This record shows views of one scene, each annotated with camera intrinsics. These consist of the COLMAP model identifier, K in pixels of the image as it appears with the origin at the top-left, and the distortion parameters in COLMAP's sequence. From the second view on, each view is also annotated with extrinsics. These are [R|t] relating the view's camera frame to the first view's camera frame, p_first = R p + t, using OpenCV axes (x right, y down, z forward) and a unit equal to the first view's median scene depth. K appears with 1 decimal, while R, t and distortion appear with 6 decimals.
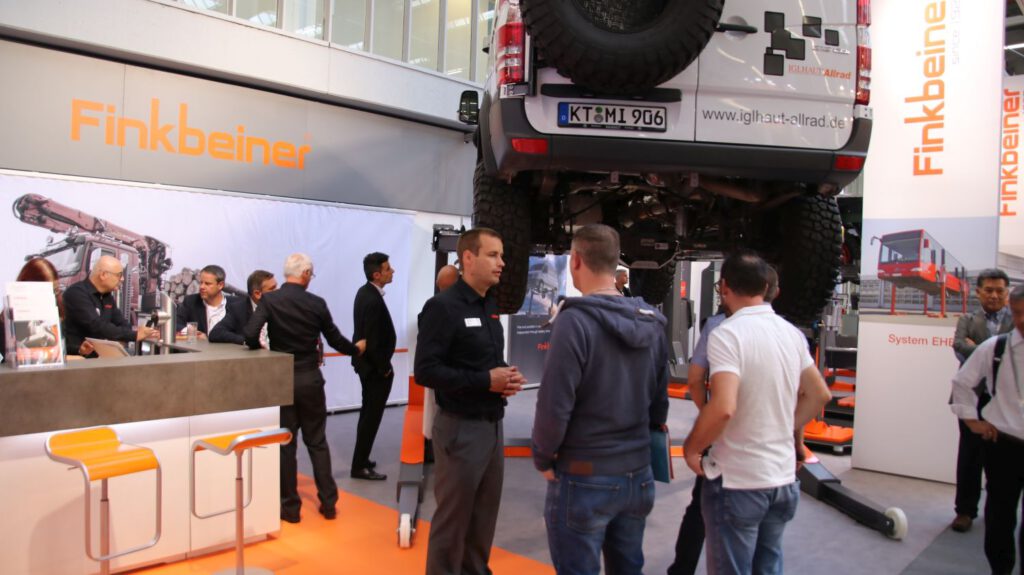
lens RADIAL K [[762.7, 0, 511.0], [0, 762.7, 292.6], [0, 0, 1]] dist [-0.087642, 0.036254]
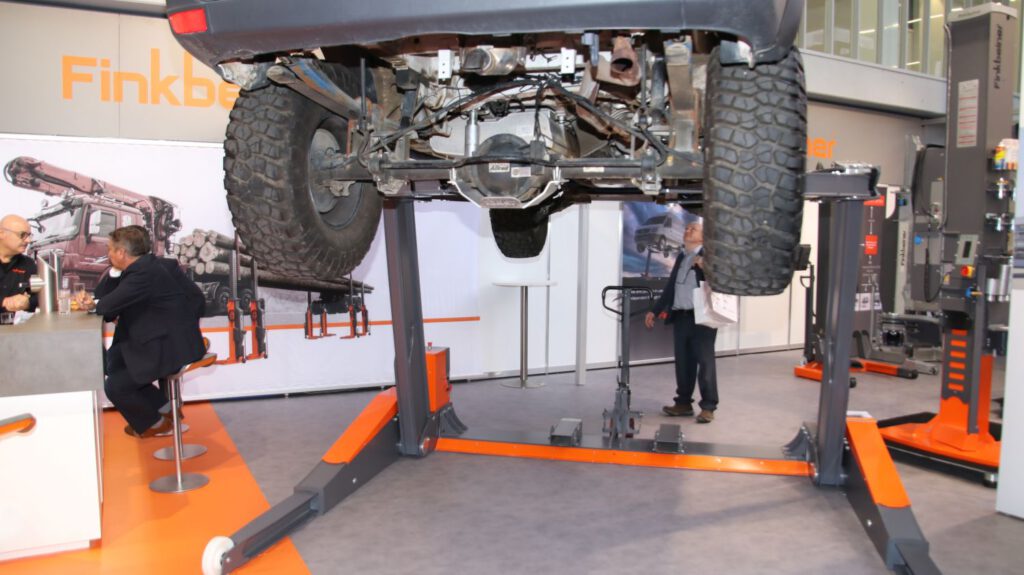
lens RADIAL K [[762.7, 0, 512.9], [0, 762.7, 288.4], [0, 0, 1]] dist [-0.087642, 0.036254]
pose [[0.946596, 0.002918, -0.322410, 0.257419], [0.012011, 0.998946, 0.044304, 0.004344], [0.322199, -0.045810, 0.945563, 0.259002]]
